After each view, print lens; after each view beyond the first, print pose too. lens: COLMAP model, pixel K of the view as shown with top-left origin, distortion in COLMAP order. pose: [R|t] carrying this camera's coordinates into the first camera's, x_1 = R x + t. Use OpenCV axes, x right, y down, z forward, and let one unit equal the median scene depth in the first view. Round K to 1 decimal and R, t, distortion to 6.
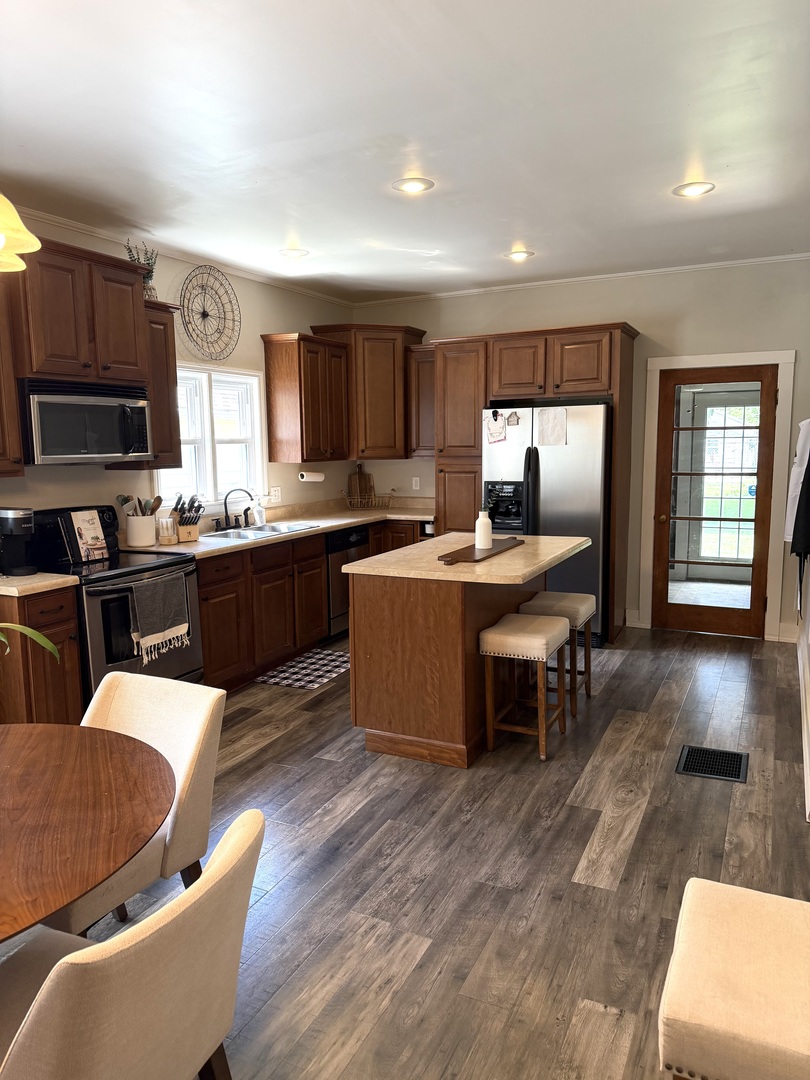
lens RADIAL K [[758.2, 0, 406.7], [0, 758.2, 539.3], [0, 0, 1]] dist [0.070024, -0.054680]
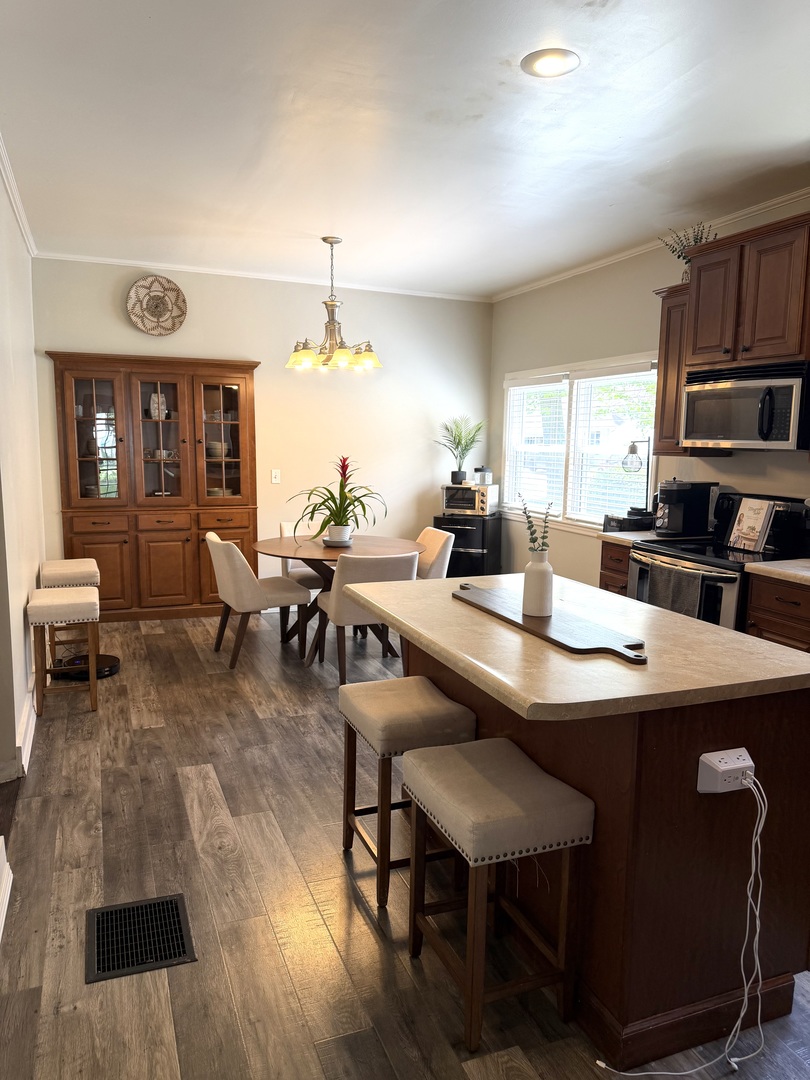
lens RADIAL K [[790.8, 0, 406.8], [0, 790.8, 551.9], [0, 0, 1]] dist [0.040903, -0.006004]
pose [[-0.675981, 0.123920, -0.726425, 0.863400], [-0.096171, 0.962495, 0.253684, -0.253506], [0.730616, 0.241346, -0.638711, 1.884503]]
